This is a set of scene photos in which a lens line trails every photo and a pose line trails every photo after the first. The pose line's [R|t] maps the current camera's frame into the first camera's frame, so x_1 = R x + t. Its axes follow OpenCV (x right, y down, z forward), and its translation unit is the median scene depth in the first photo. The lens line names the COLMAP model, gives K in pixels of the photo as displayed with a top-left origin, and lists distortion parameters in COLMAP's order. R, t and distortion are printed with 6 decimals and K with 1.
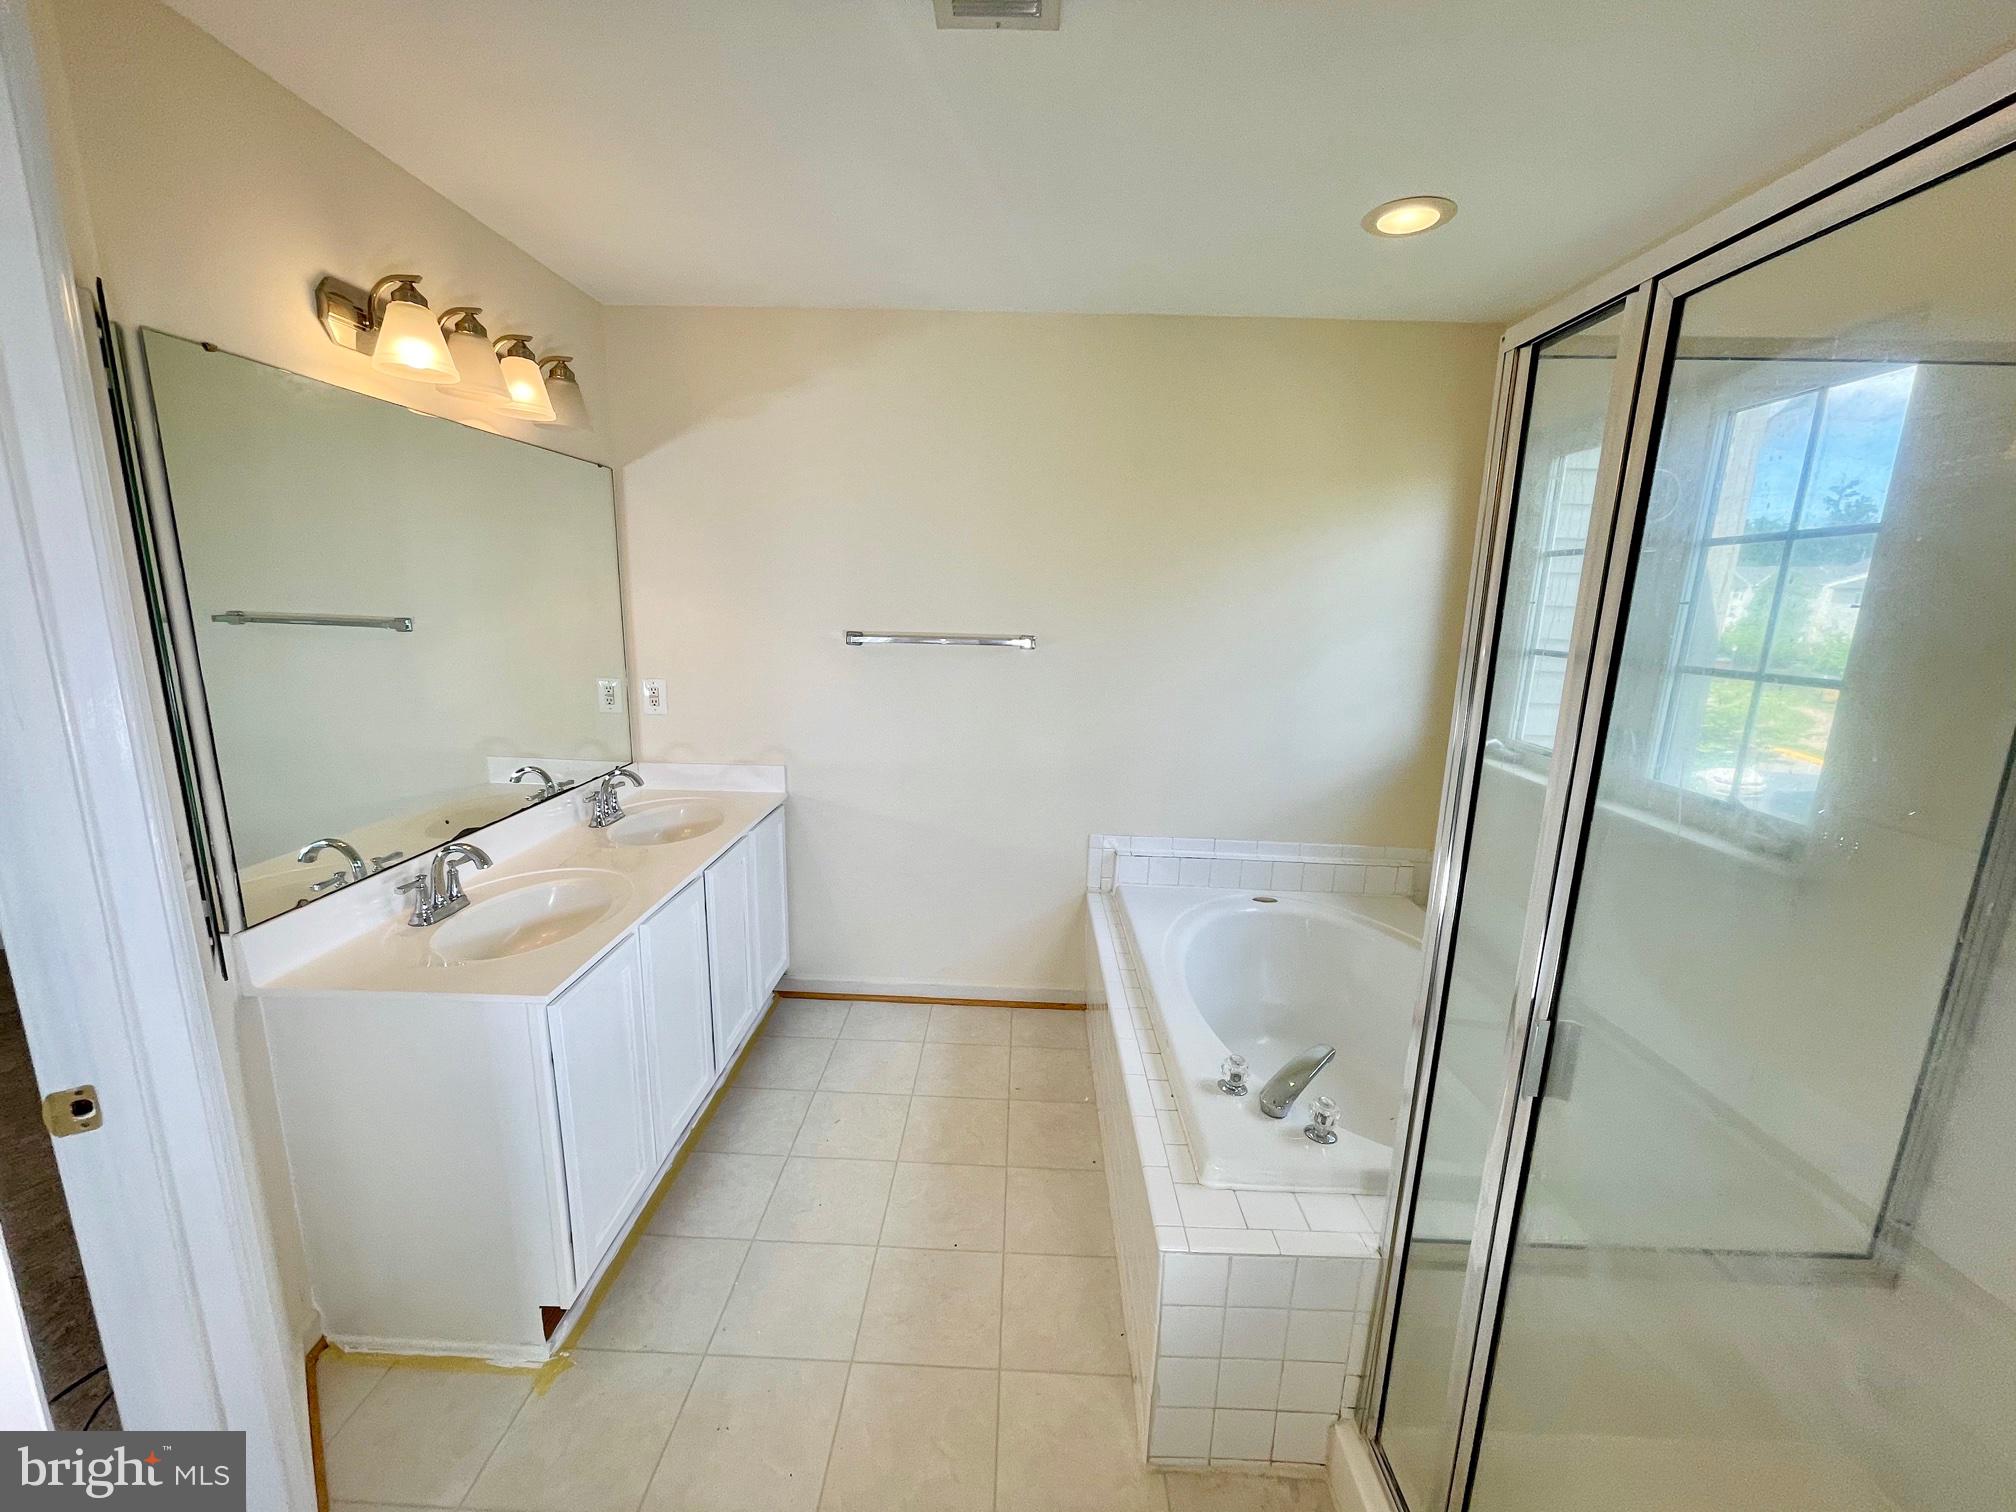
lens RADIAL K [[806.4, 0, 1002.2], [0, 806.4, 754.1], [0, 0, 1]] dist [0.002401, 0.000338]
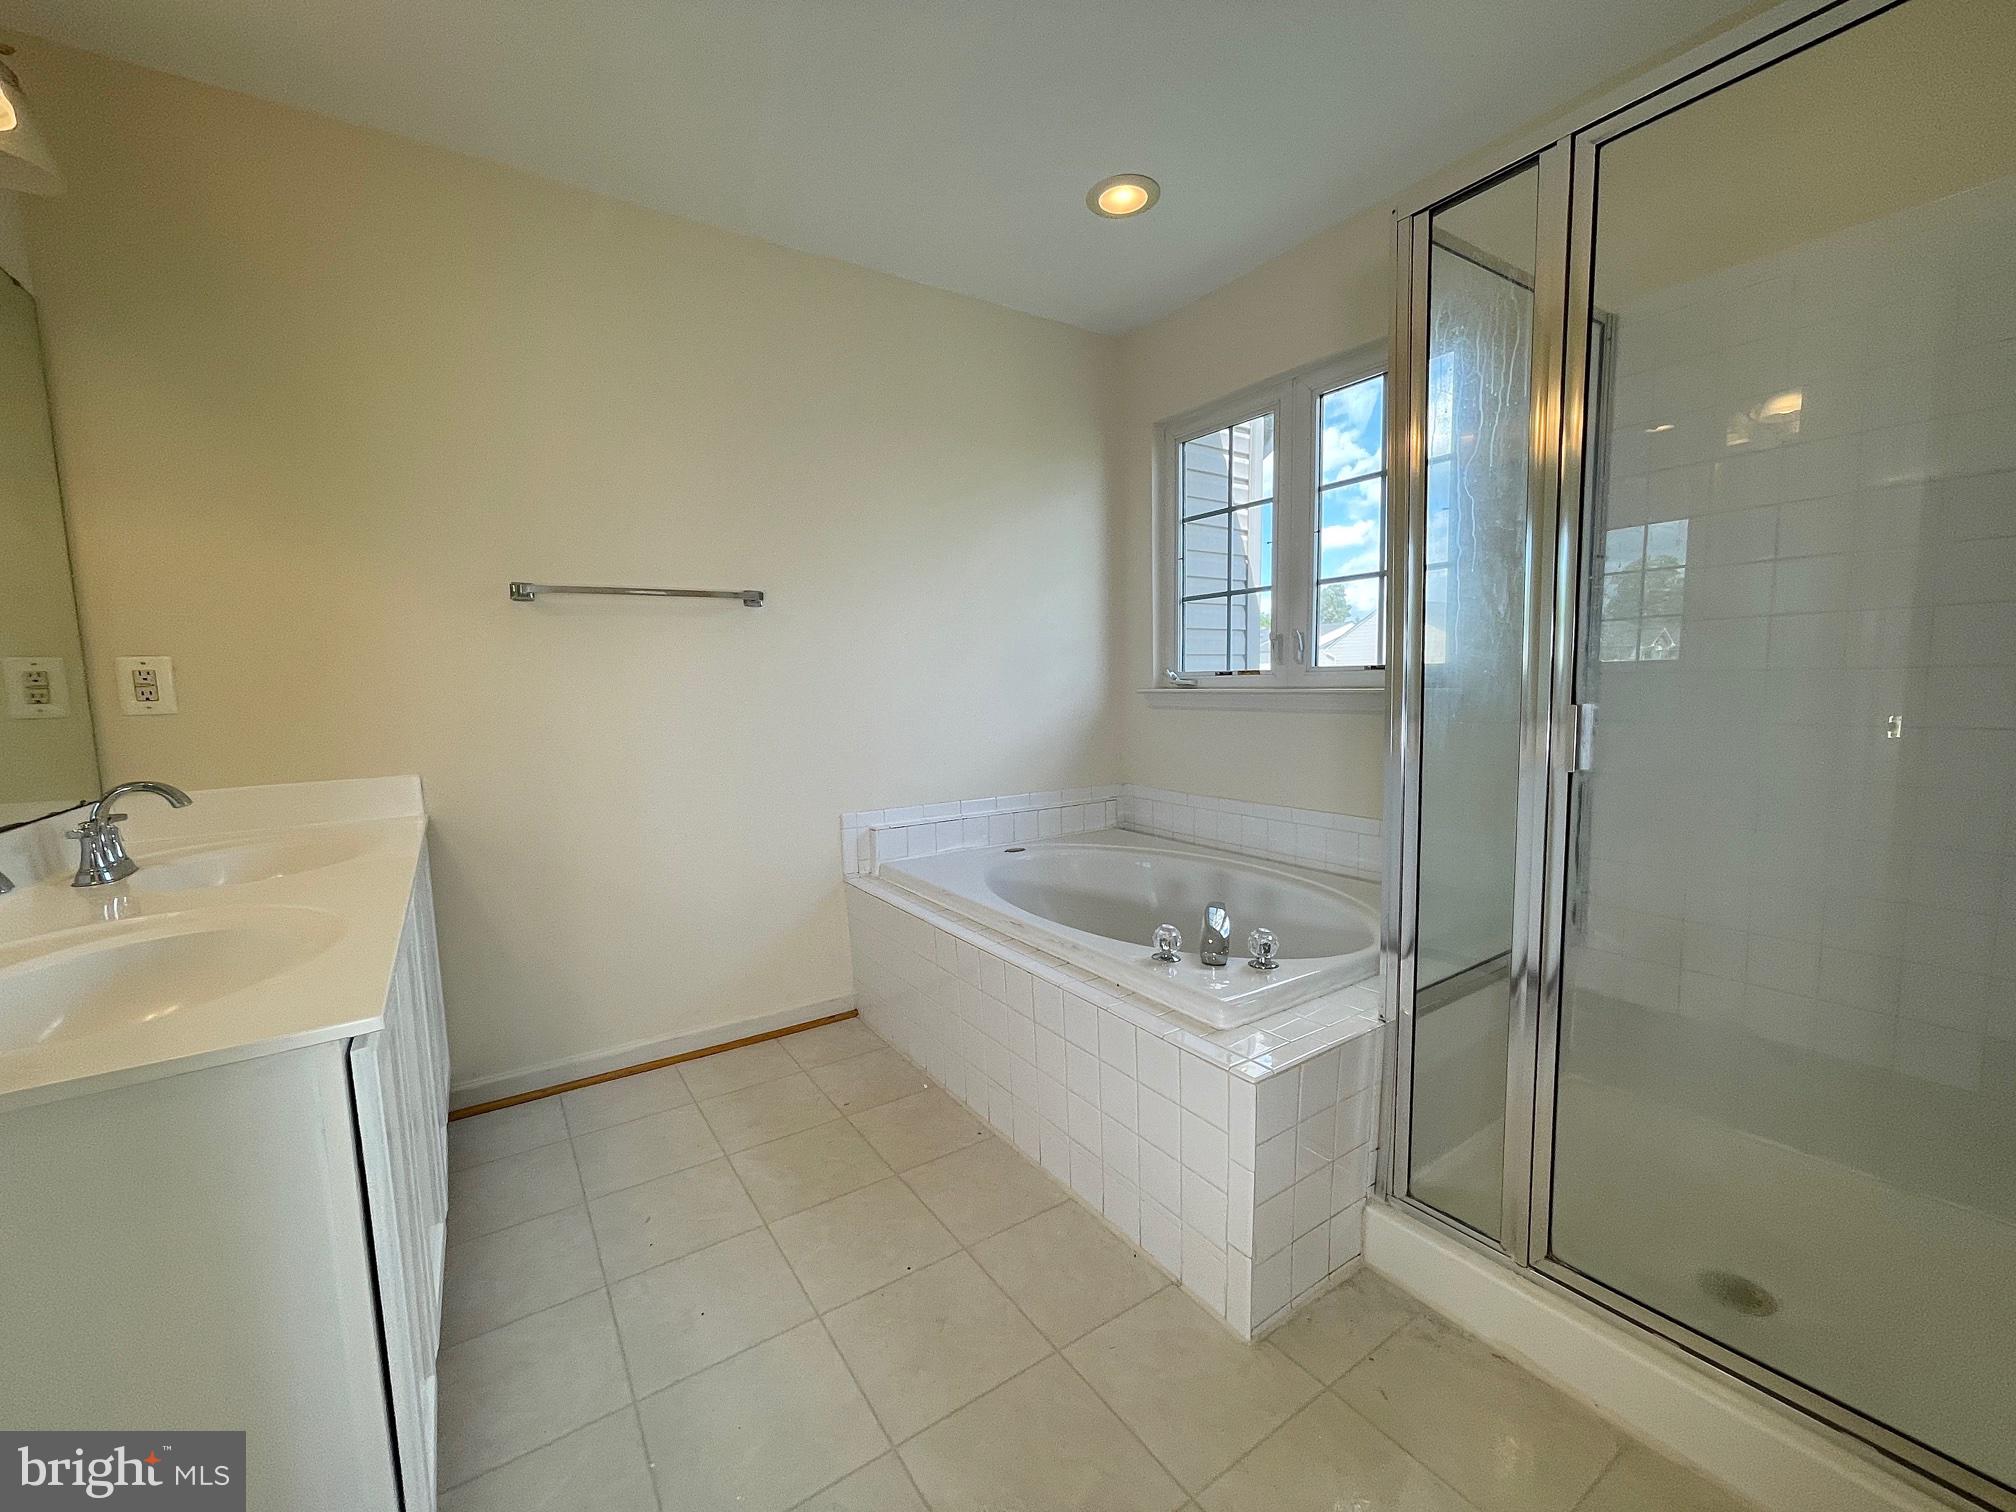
lens RADIAL K [[806.4, 0, 1002.2], [0, 806.4, 754.1], [0, 0, 1]] dist [0.002401, 0.000338]
pose [[0.819535, -0.102033, 0.563871, -0.450001], [0.154790, 0.986857, -0.046400, 0.189233], [-0.551726, 0.125308, 0.824558, 0.273248]]
